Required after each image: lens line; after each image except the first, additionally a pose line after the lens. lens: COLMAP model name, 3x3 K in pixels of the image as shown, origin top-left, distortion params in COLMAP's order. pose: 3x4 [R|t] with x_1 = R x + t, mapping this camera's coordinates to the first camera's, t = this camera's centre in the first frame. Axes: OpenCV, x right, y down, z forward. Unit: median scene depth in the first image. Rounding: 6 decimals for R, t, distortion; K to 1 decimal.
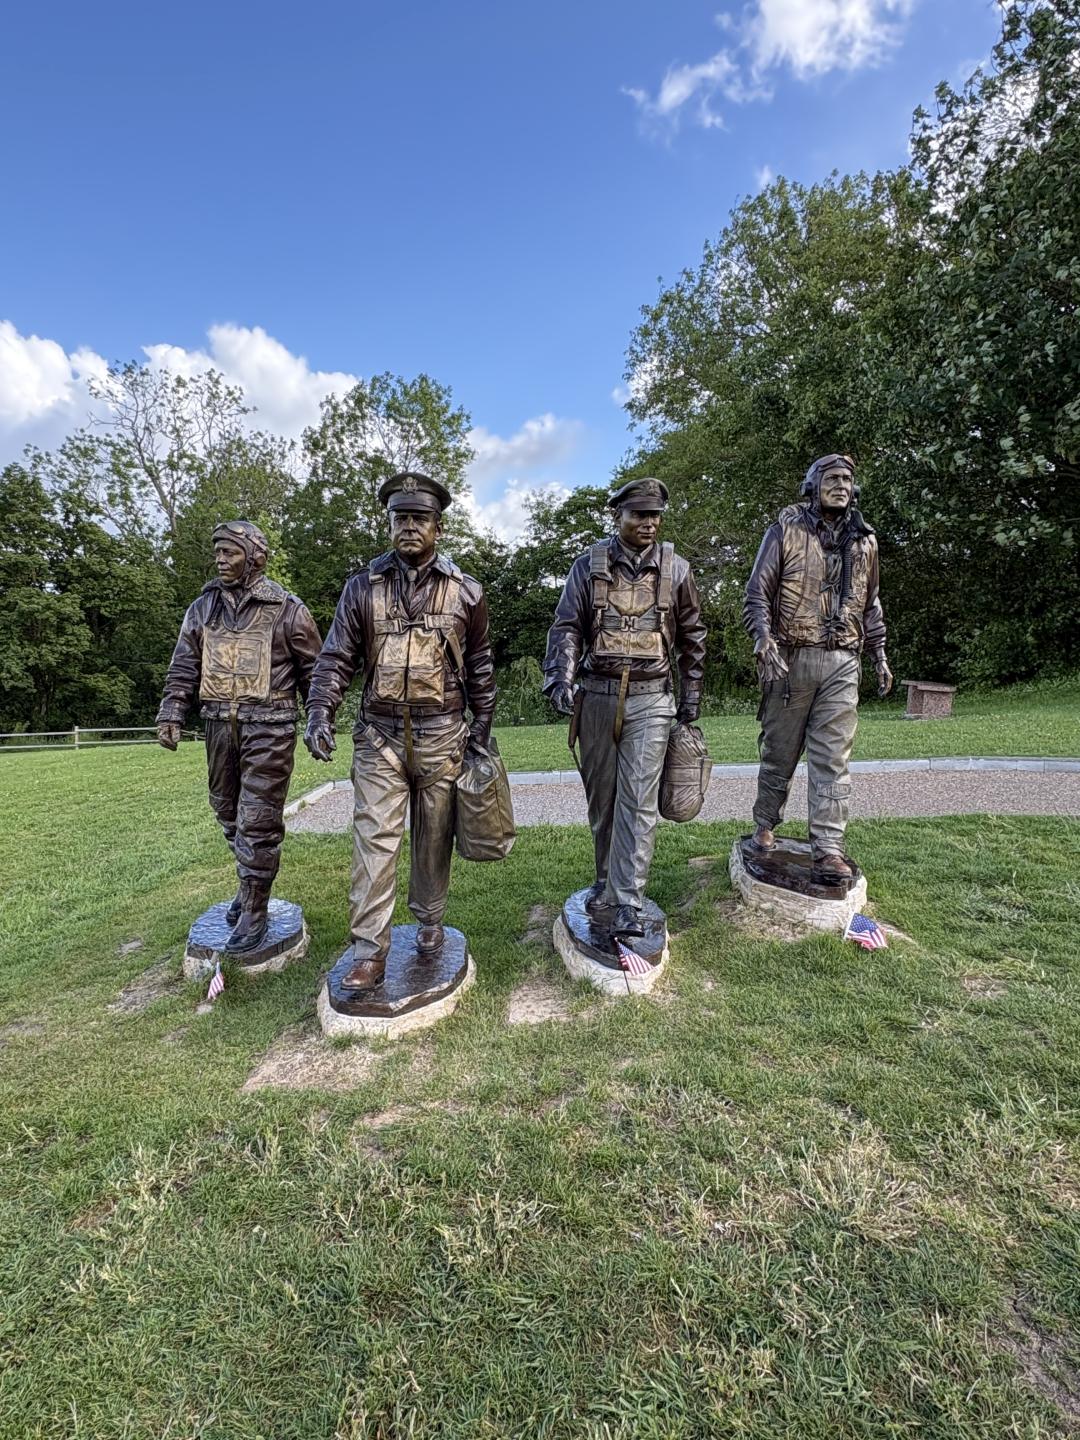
lens RADIAL K [[854.9, 0, 540.0], [0, 854.9, 720.0], [0, 0, 1]] dist [0.006507, 0.002950]
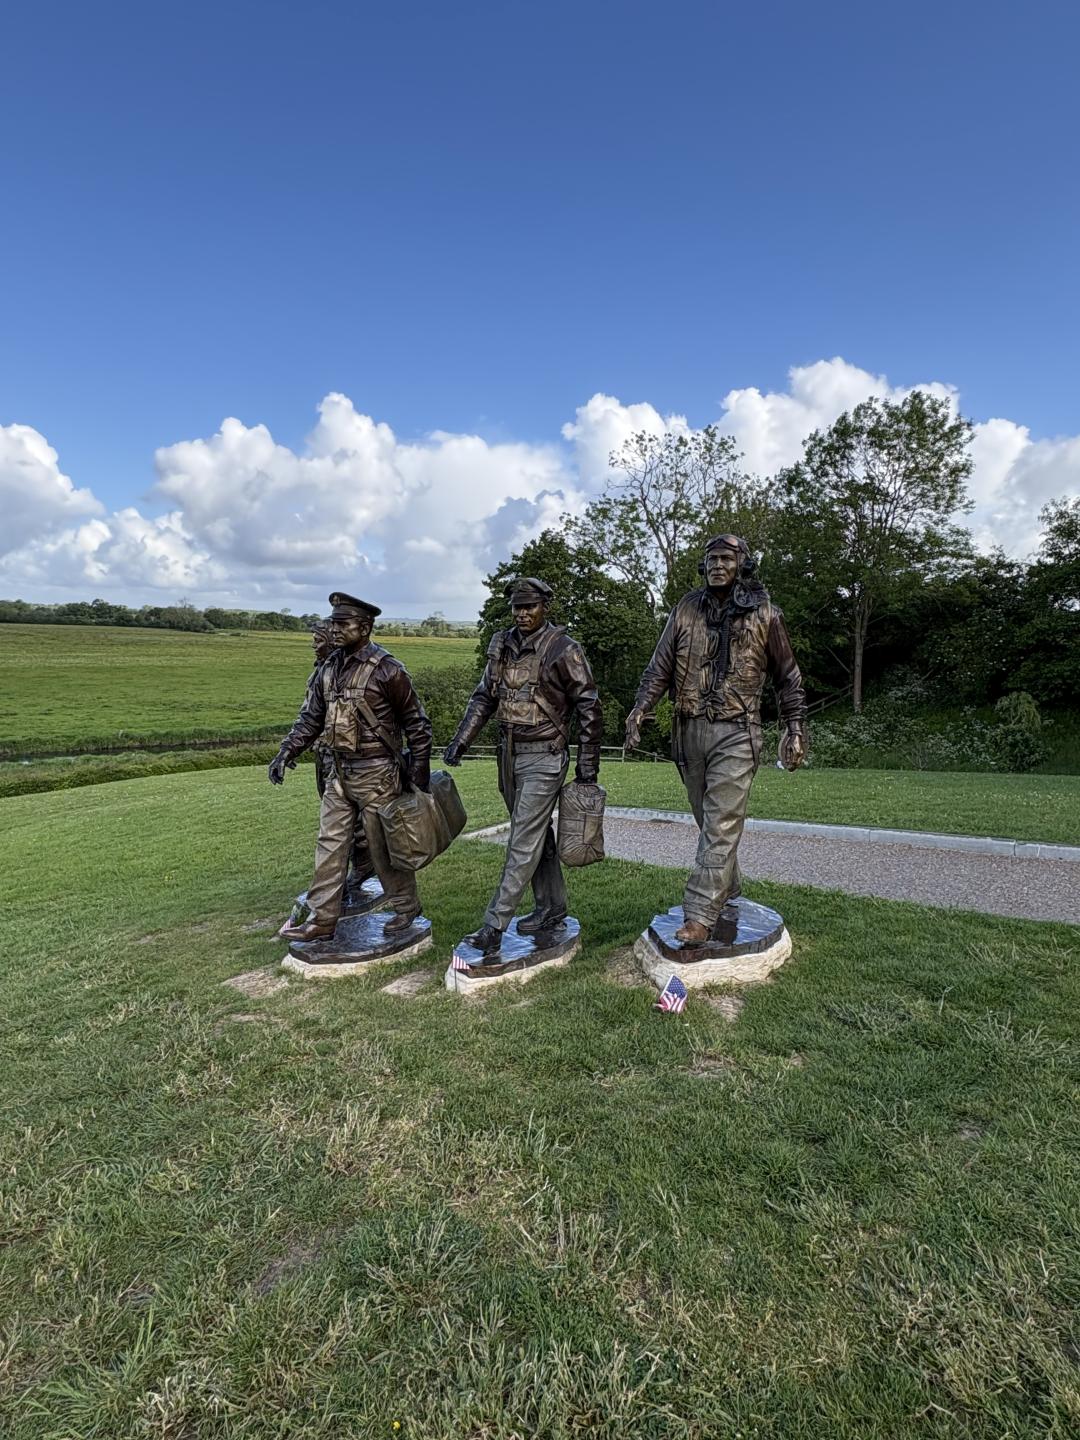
lens RADIAL K [[857.4, 0, 540.0], [0, 857.4, 720.0], [0, 0, 1]] dist [0.015326, 0.000187]
pose [[0.790933, 0.044892, -0.610254, 0.157350], [-0.060924, 0.998127, -0.005536, -0.012960], [0.608863, 0.041557, 0.792186, 0.009575]]
